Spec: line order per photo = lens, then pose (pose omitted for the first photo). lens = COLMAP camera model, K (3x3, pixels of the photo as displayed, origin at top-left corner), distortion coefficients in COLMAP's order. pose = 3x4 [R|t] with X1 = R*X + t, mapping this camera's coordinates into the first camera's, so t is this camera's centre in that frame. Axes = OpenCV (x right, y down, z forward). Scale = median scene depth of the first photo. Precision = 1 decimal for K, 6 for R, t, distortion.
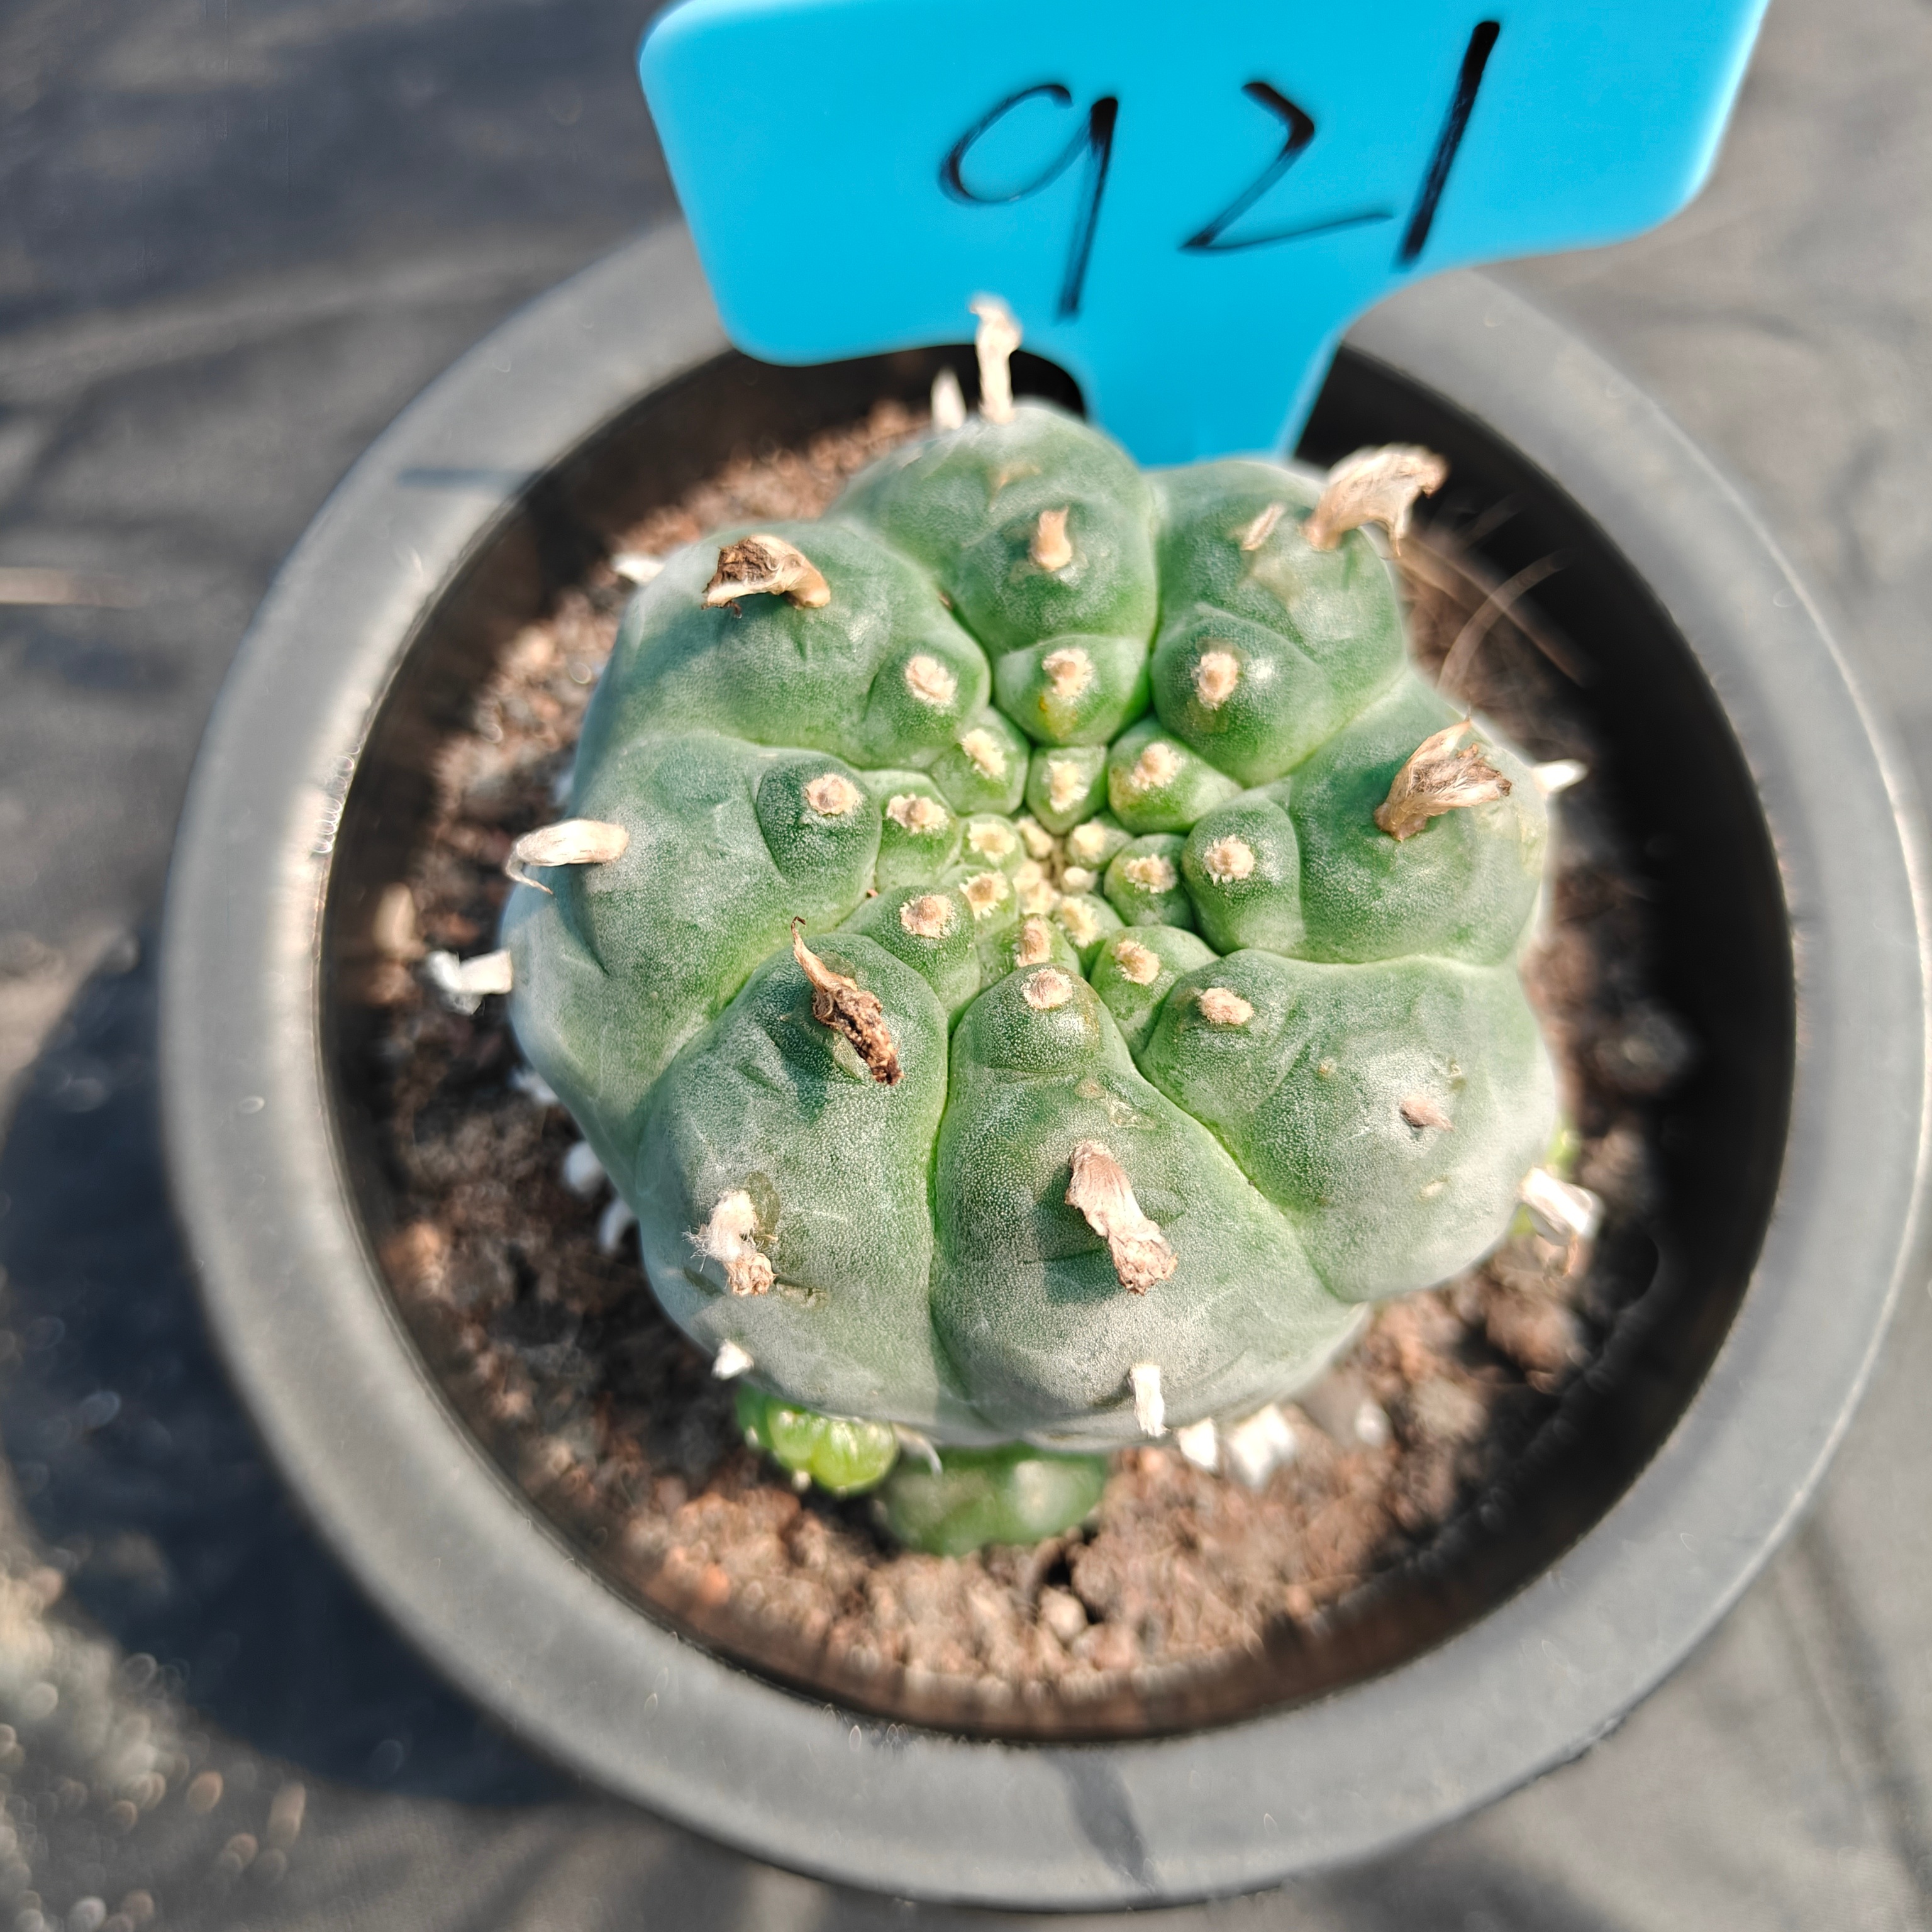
lens RADIAL K [[1900.7, 0, 932.3], [0, 1900.7, 960.2], [0, 0, 1]] dist [0.138106, -0.652349]
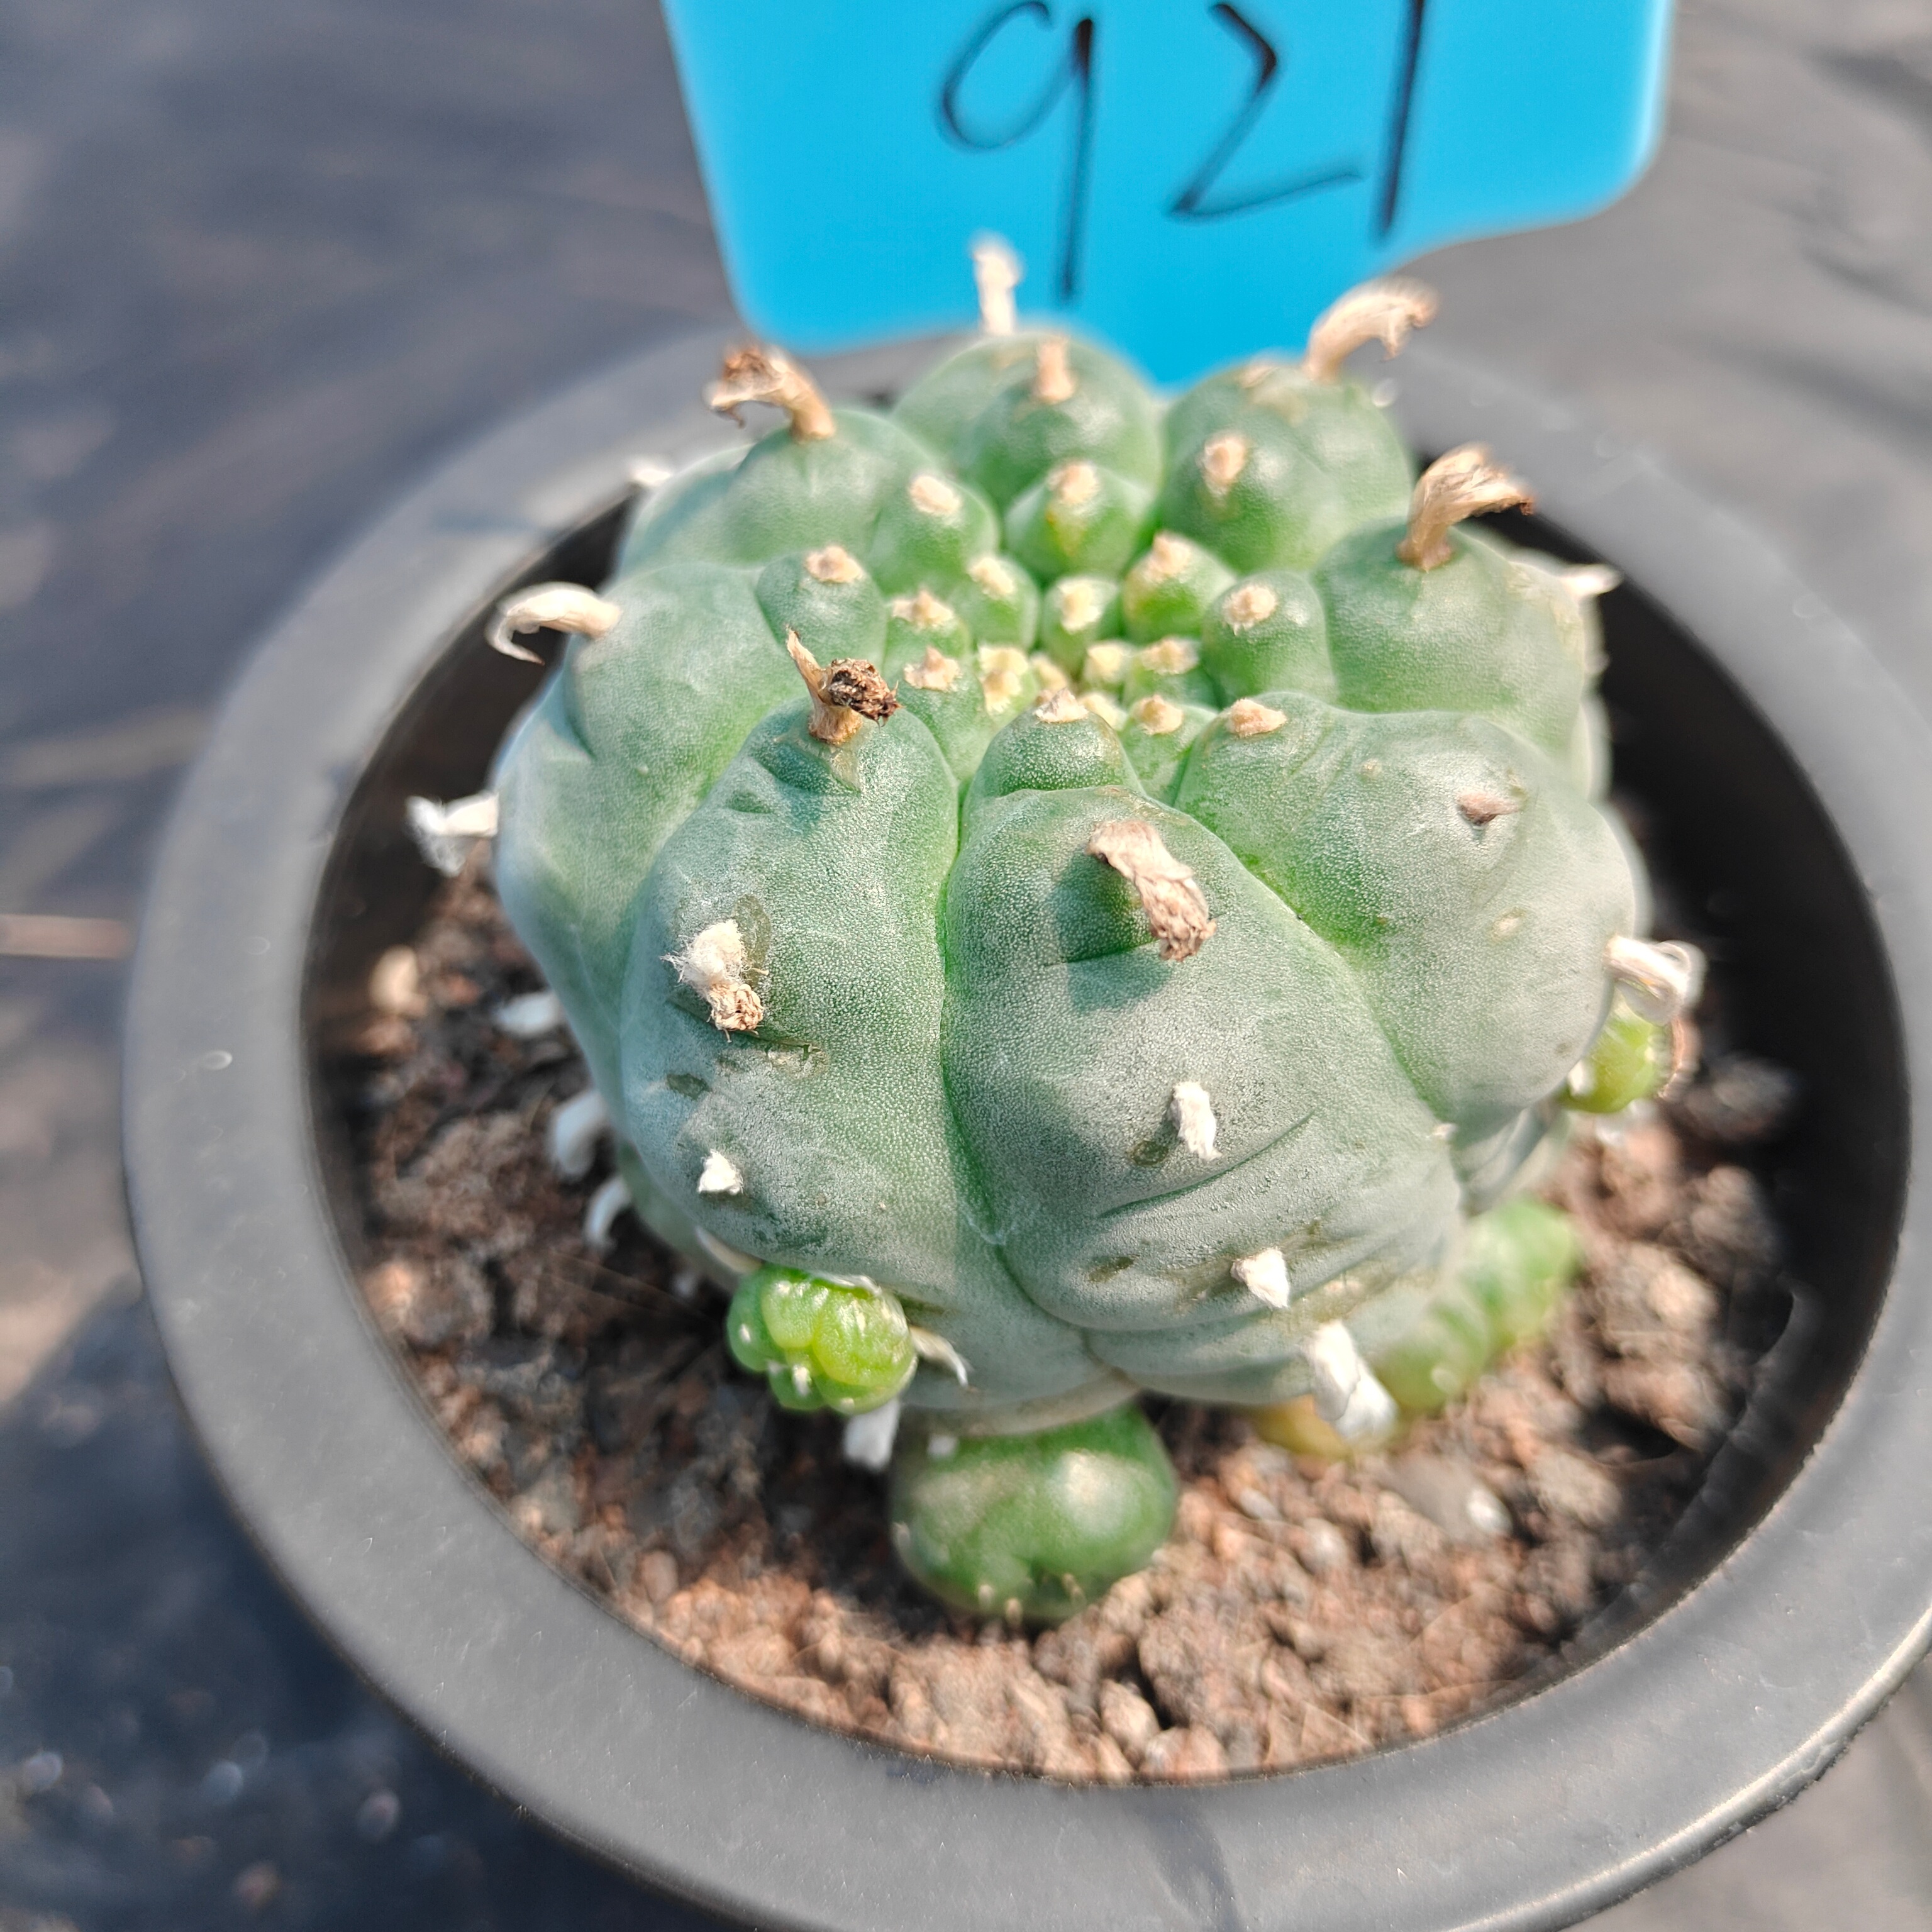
lens RADIAL K [[1888.4, 0, 928.8], [0, 1888.4, 1004.6], [0, 0, 1]] dist [0.068057, -0.324839]
pose [[0.999209, -0.024903, -0.031015, 0.018959], [0.012289, 0.934884, -0.354739, 0.434643], [0.037829, 0.354077, 0.934451, 0.169935]]
